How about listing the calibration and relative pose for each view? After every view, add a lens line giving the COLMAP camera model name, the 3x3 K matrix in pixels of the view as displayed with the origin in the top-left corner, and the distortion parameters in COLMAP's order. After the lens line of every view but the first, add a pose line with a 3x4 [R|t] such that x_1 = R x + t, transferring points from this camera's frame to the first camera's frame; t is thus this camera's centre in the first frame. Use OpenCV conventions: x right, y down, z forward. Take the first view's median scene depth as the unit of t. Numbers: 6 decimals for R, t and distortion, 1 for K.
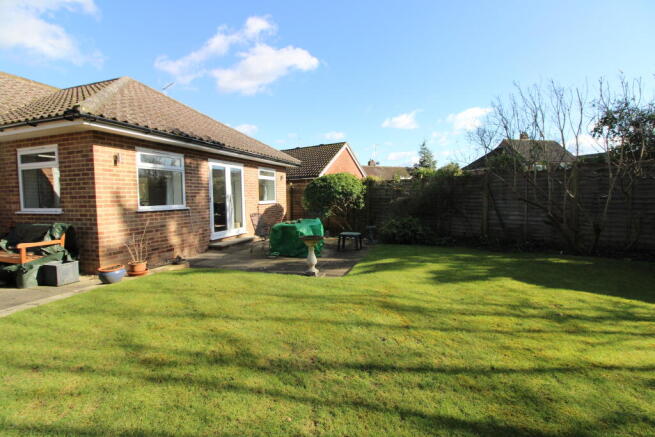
lens RADIAL K [[310.0, 0, 327.5], [0, 310.0, 218.5], [0, 0, 1]] dist [-0.000426, -0.000131]
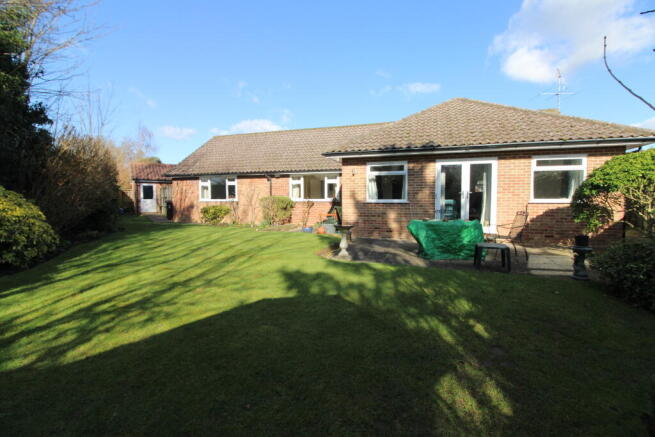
lens RADIAL K [[310.0, 0, 327.5], [0, 310.0, 218.5], [0, 0, 1]] dist [-0.000426, -0.000131]
pose [[-0.011363, 0.073457, -0.997234, 0.862331], [-0.071364, 0.994695, 0.074083, -0.039645], [0.997386, 0.072008, -0.006060, 0.700238]]
